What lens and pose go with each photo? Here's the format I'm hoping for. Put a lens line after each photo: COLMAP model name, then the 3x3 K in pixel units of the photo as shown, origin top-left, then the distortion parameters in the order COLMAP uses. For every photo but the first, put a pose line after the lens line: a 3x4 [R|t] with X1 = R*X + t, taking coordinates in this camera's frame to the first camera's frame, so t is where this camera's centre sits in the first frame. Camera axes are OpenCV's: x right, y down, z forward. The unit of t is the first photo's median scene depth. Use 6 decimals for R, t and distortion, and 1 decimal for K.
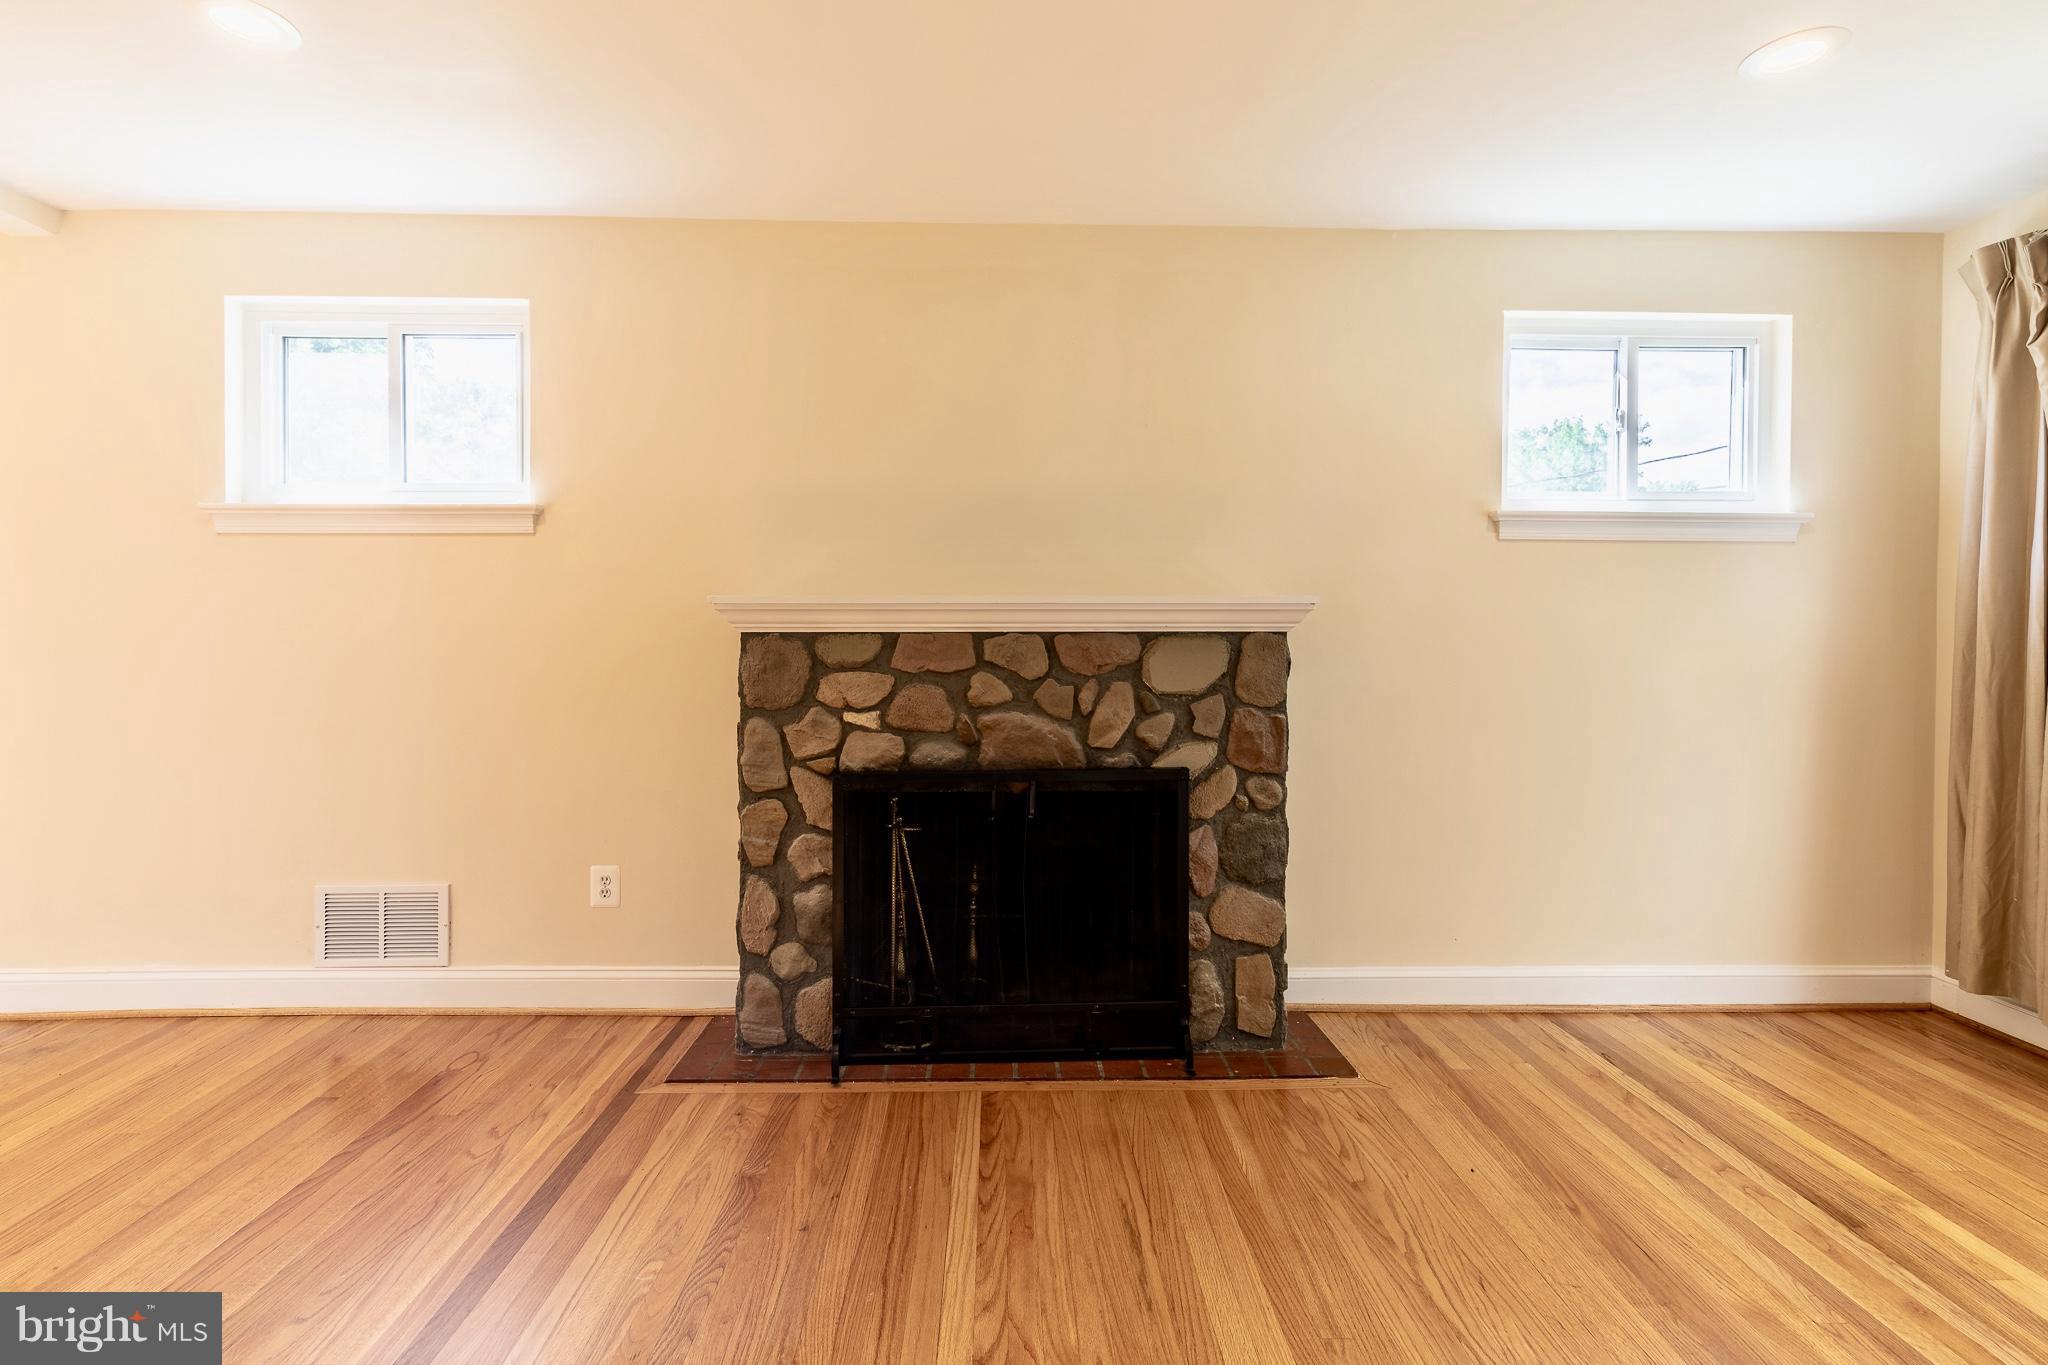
lens RADIAL K [[944.3, 0, 1019.3], [0, 944.3, 639.8], [0, 0, 1]] dist [0.006533, -0.001022]
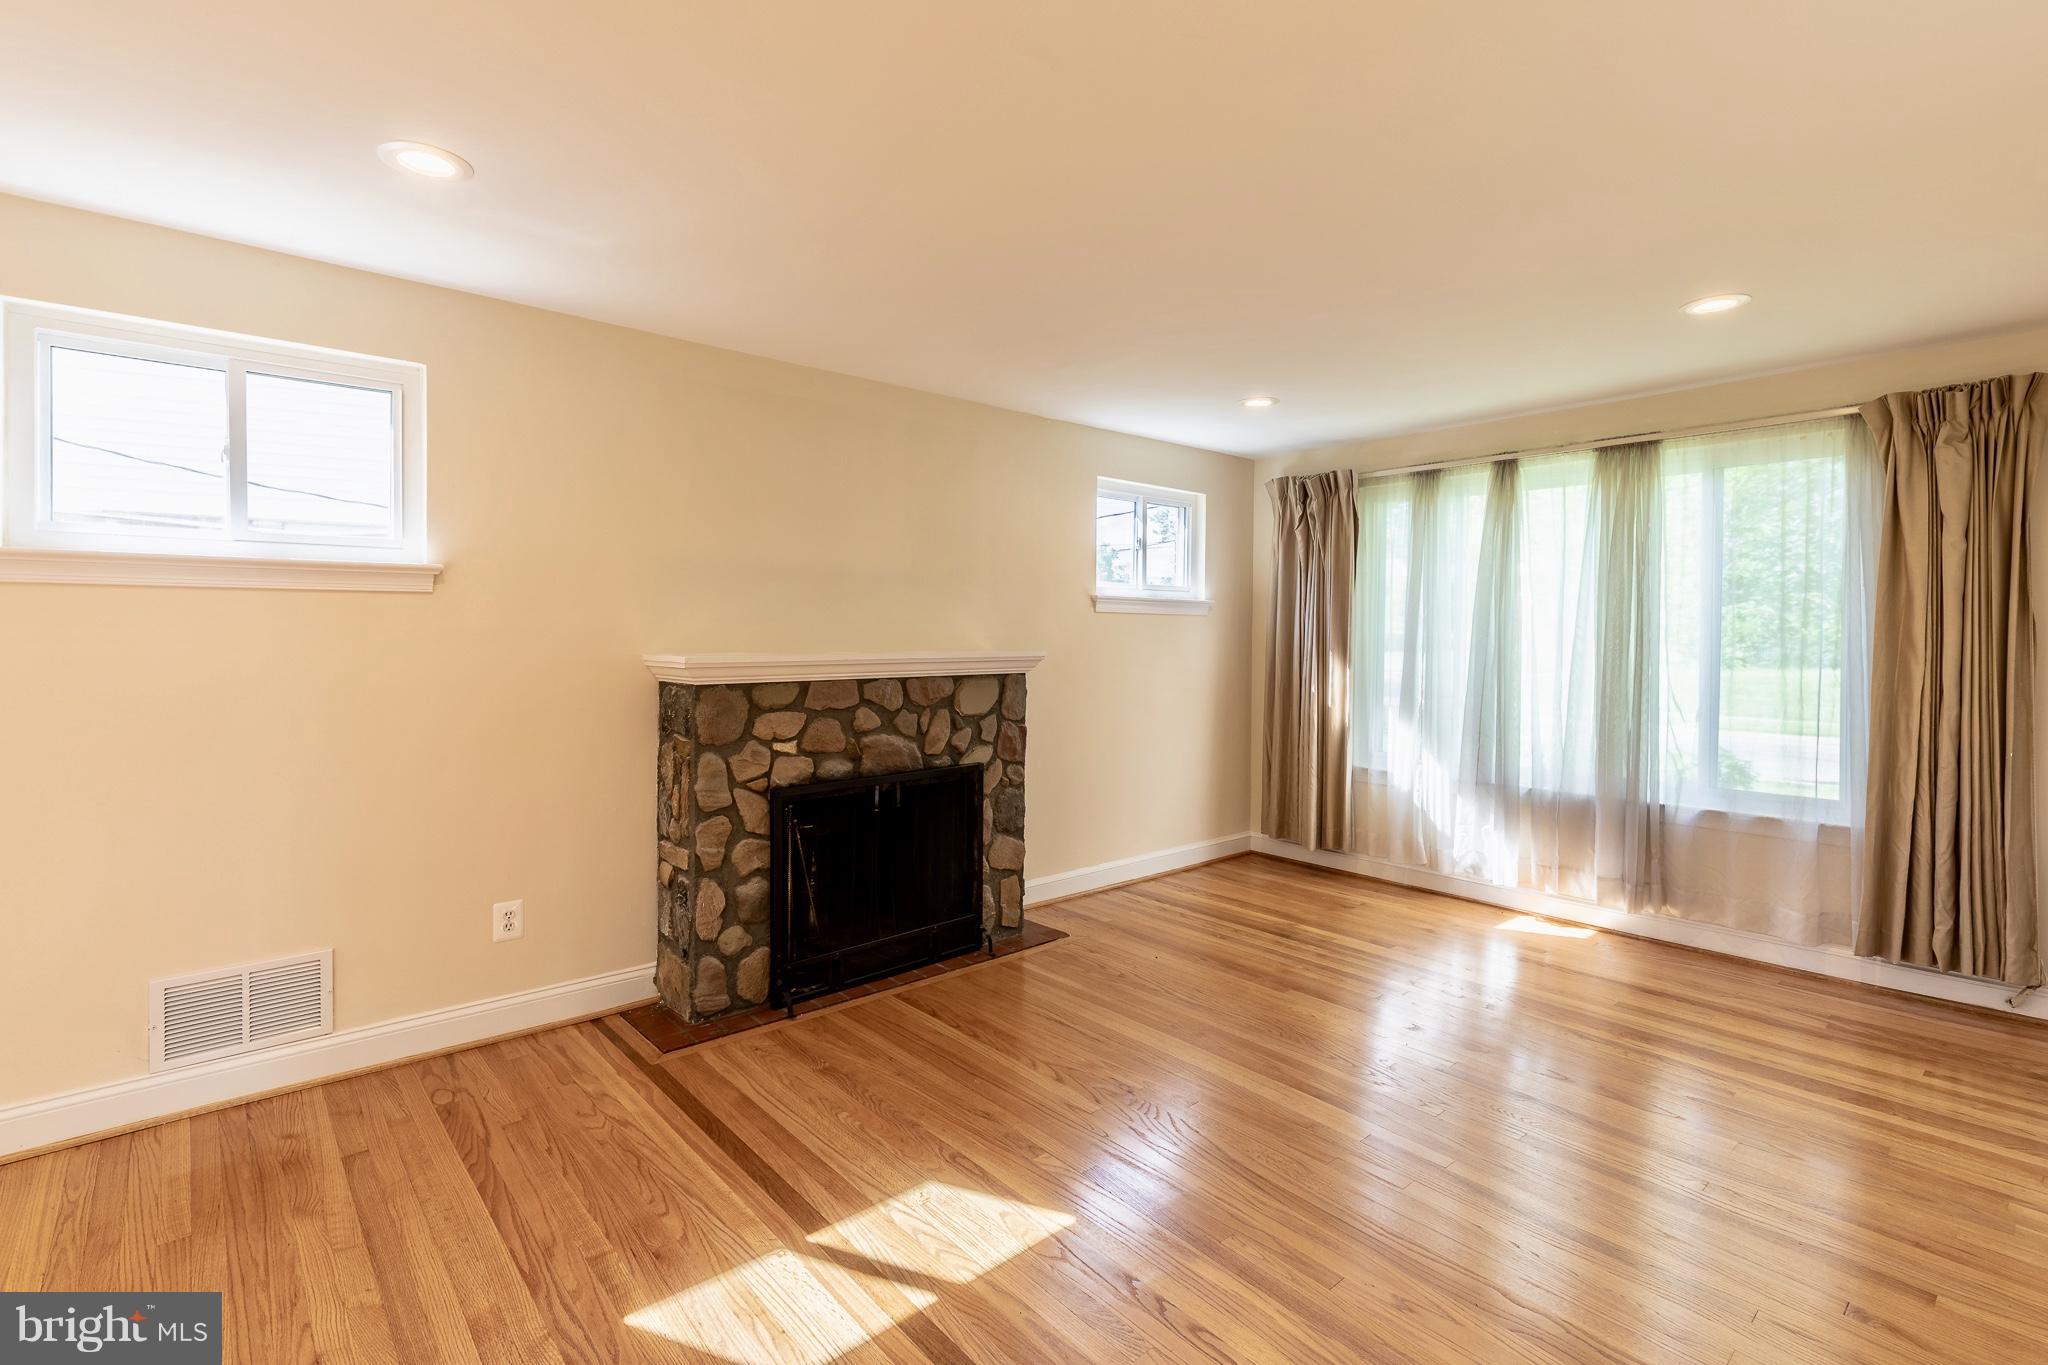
lens RADIAL K [[944.3, 0, 1023.9], [0, 944.3, 642.4], [0, 0, 1]] dist [0.006533, -0.001022]
pose [[0.766354, -0.005053, 0.642399, -0.755533], [0.000810, 0.999976, 0.006899, -0.071761], [-0.642418, -0.004767, 0.766339, -0.230018]]
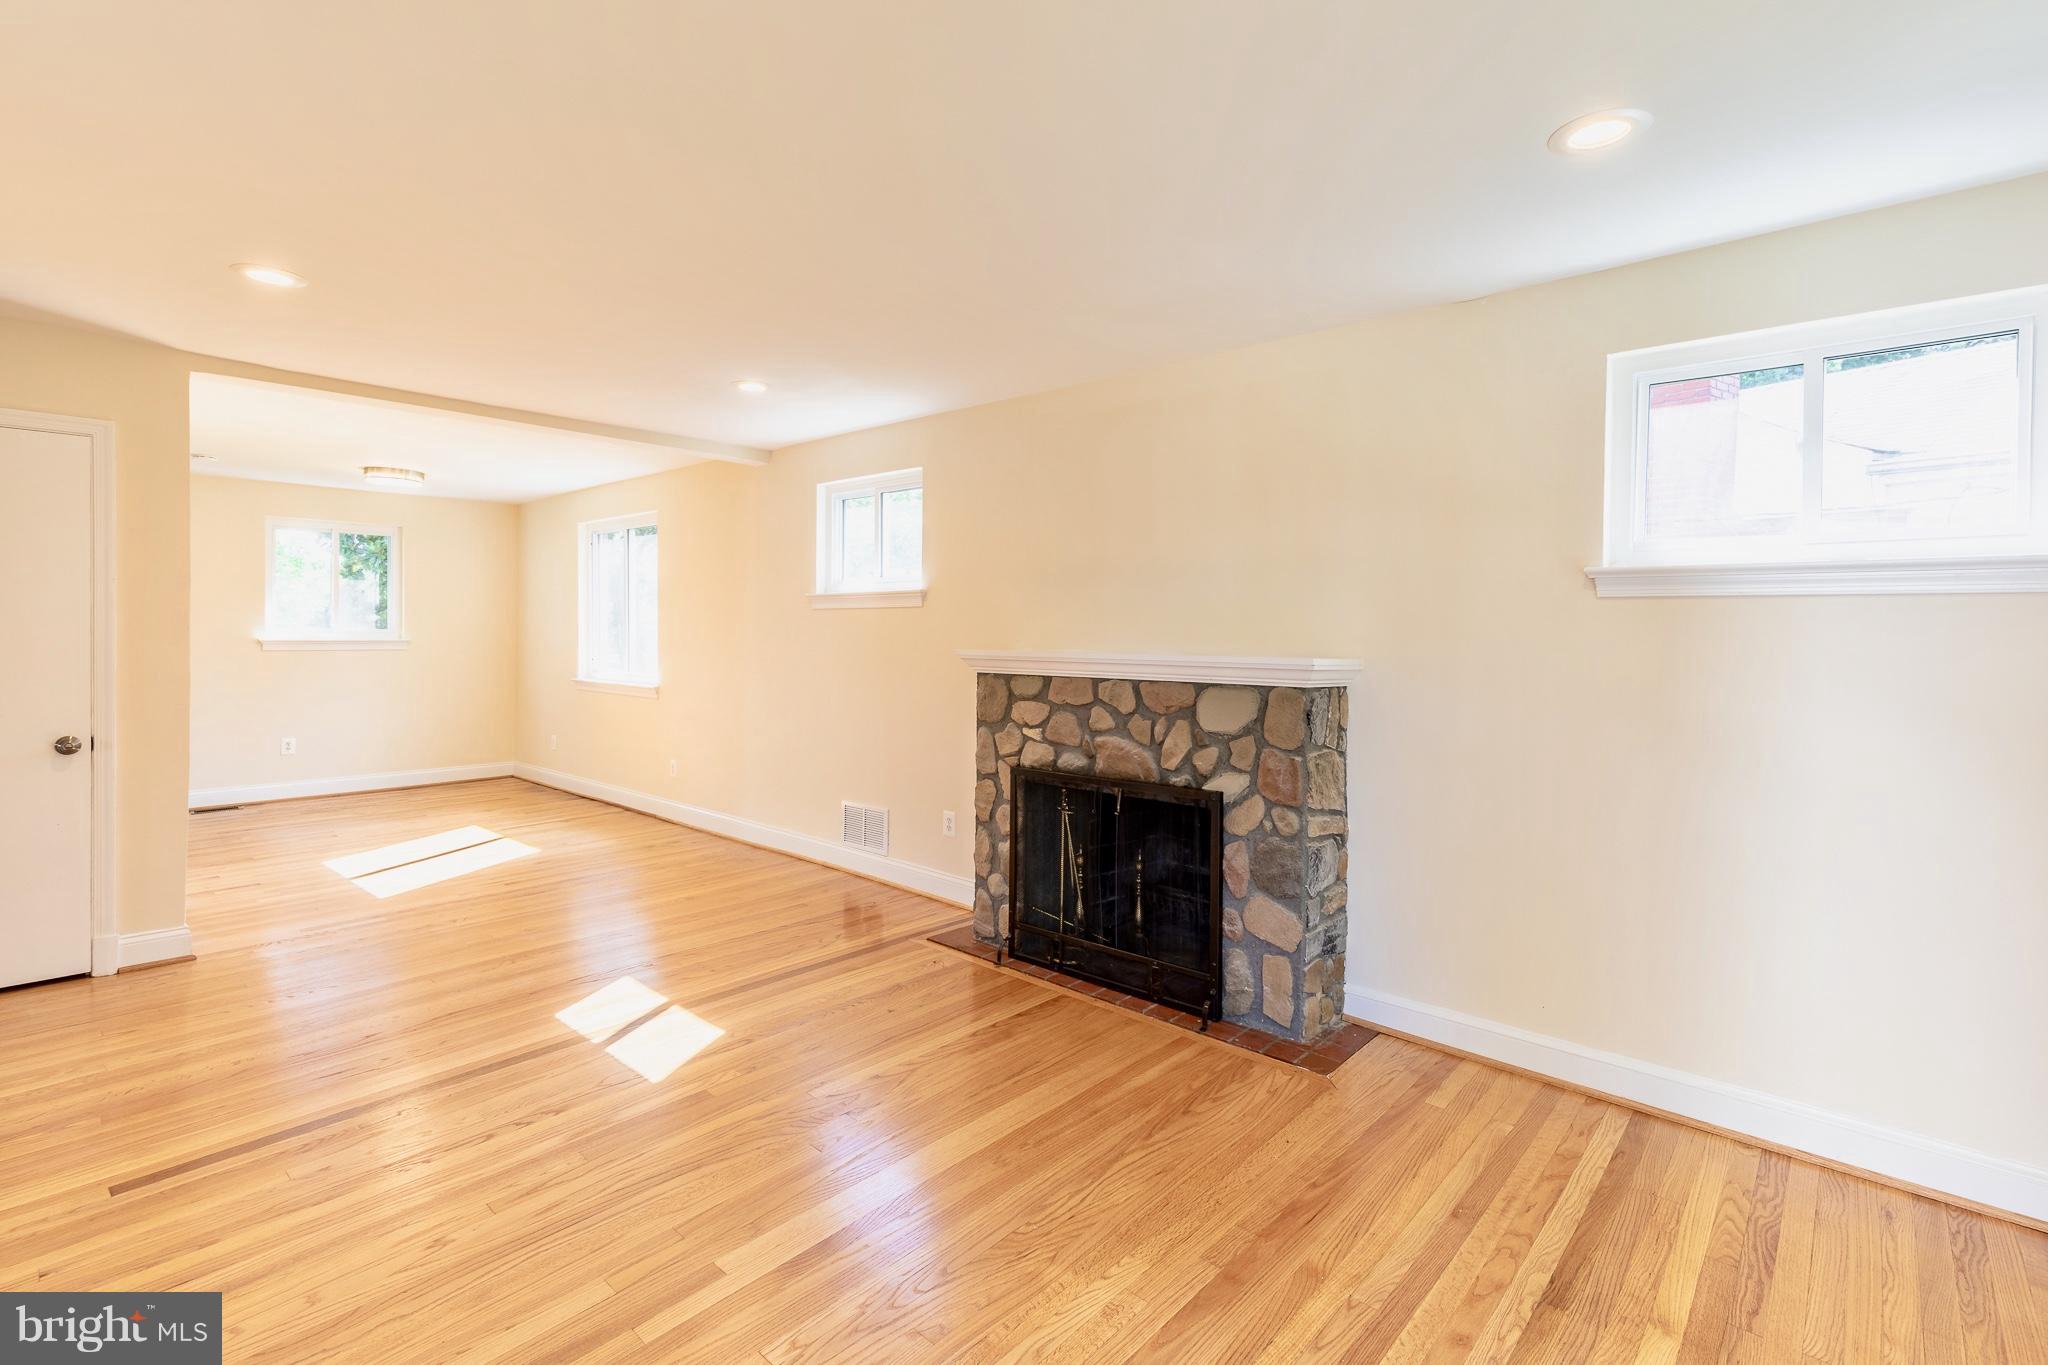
lens RADIAL K [[944.3, 0, 1012.8], [0, 944.3, 639.1], [0, 0, 1]] dist [0.006533, -0.001022]
pose [[0.720929, 0.010678, -0.692927, 0.840390], [-0.012673, 0.999917, 0.002224, -0.067337], [0.692893, 0.007178, 0.721005, -0.102170]]
